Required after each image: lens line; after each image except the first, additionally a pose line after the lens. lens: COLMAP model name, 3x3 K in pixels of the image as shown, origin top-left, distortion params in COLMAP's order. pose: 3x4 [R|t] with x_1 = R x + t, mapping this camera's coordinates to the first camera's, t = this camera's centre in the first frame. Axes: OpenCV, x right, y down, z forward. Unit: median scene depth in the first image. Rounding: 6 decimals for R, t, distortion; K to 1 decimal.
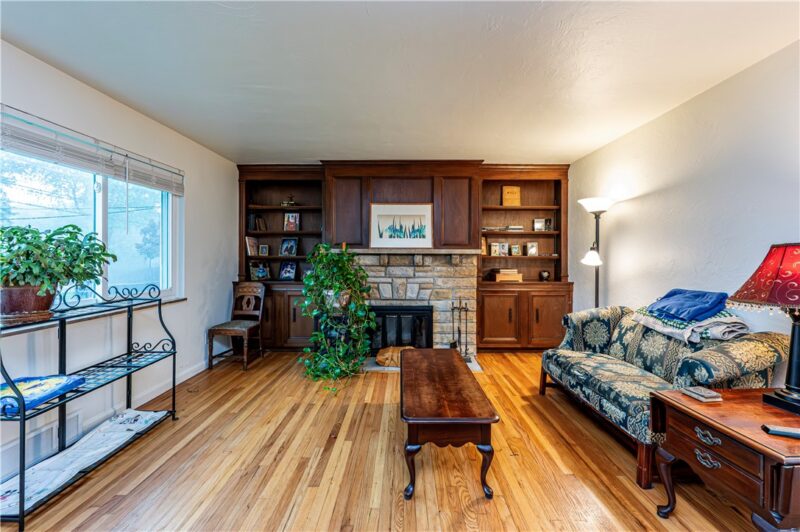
lens RADIAL K [[324.8, 0, 403.6], [0, 324.8, 256.0], [0, 0, 1]] dist [-0.000566, -0.000062]
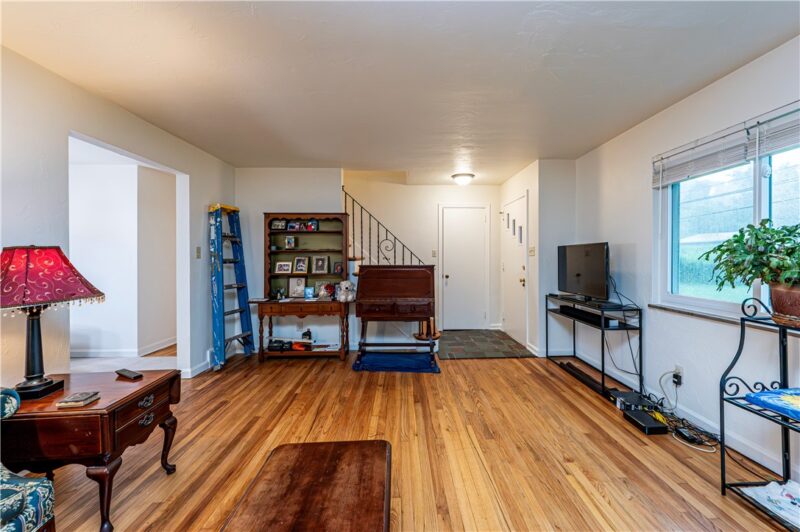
lens RADIAL K [[324.8, 0, 403.6], [0, 324.8, 256.0], [0, 0, 1]] dist [-0.000566, -0.000062]
pose [[-0.999842, 0.004005, -0.017296, -0.018003], [0.004102, 0.999976, -0.005587, 0.005041], [0.017273, -0.005657, -0.999835, 1.106428]]
